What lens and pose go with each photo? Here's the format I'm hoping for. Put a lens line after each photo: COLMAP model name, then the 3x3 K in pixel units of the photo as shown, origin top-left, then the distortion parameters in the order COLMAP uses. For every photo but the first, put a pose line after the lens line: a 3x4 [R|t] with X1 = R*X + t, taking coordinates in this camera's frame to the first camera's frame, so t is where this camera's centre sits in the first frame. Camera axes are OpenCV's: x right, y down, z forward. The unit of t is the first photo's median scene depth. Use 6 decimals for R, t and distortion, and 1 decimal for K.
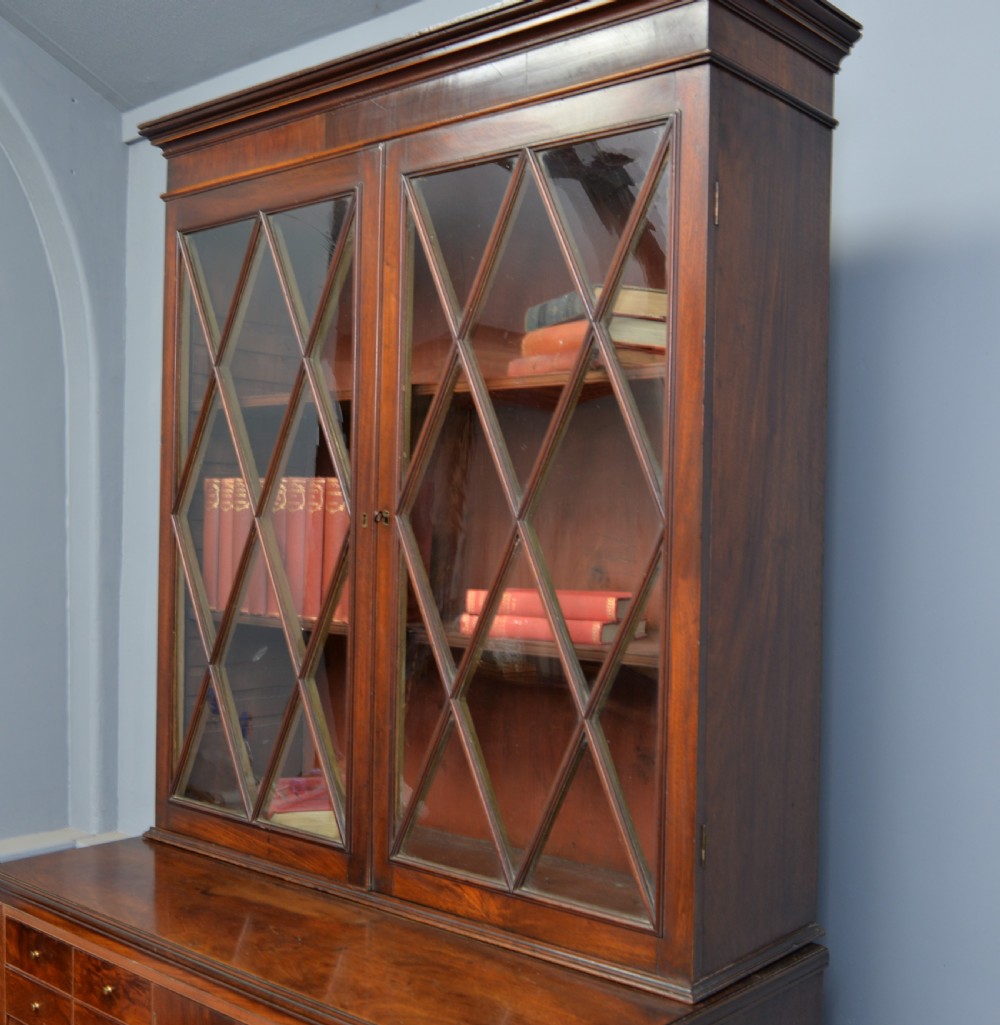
lens RADIAL K [[1282.3, 0, 493.0], [0, 1282.3, 529.5], [0, 0, 1]] dist [-0.015163, 0.022134]
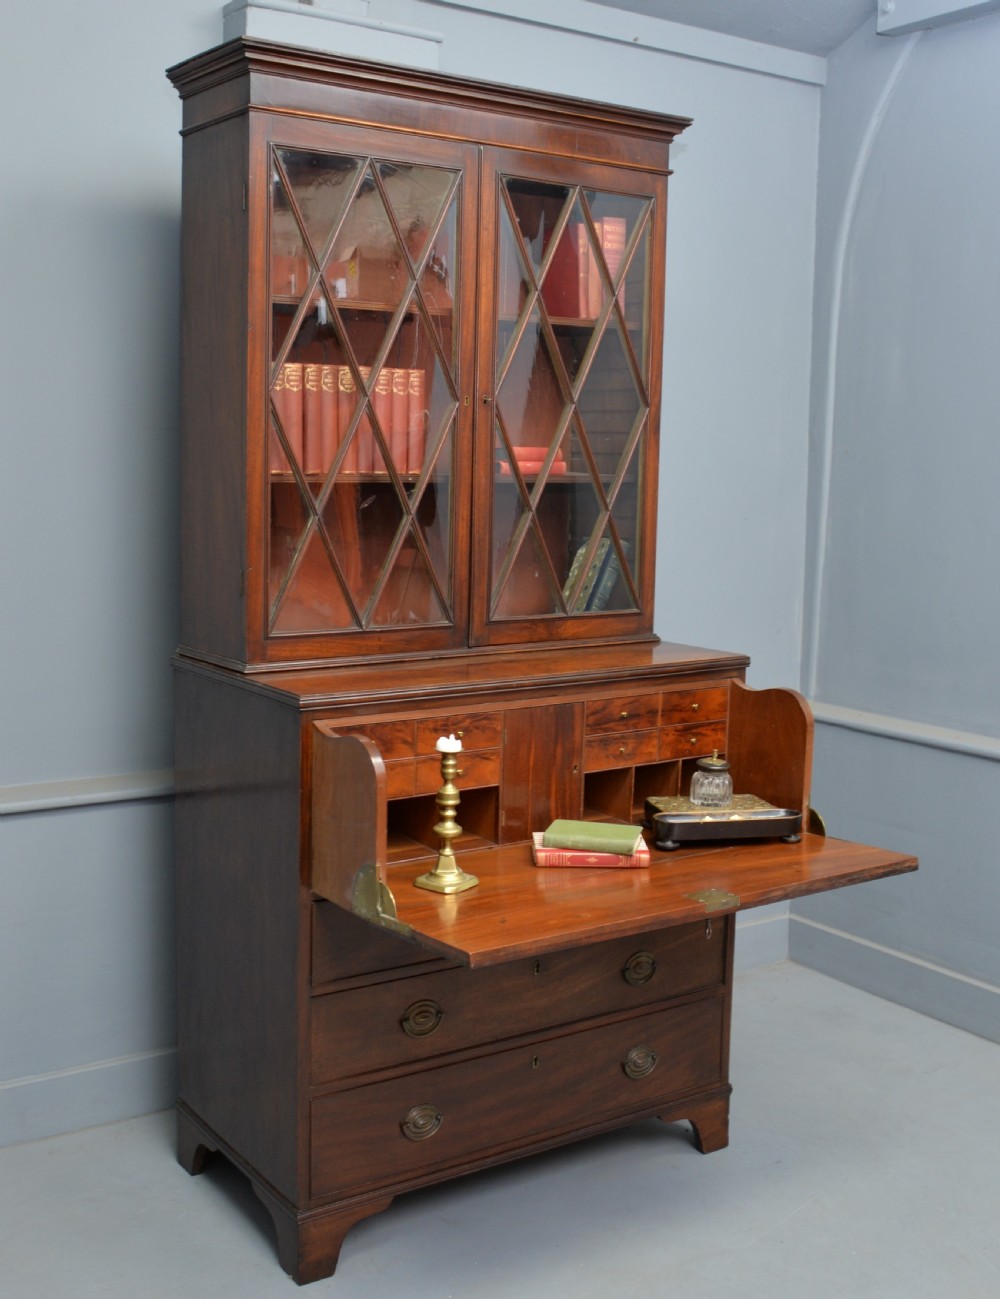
lens RADIAL K [[1524.7, 0, 490.9], [0, 1524.7, 648.3], [0, 0, 1]] dist [-0.065779, 0.024912]
pose [[0.234341, -0.142137, 0.961708, -1.934278], [-0.004427, 0.989088, 0.147262, 0.017084], [-0.972144, -0.038767, 0.231154, 0.586801]]
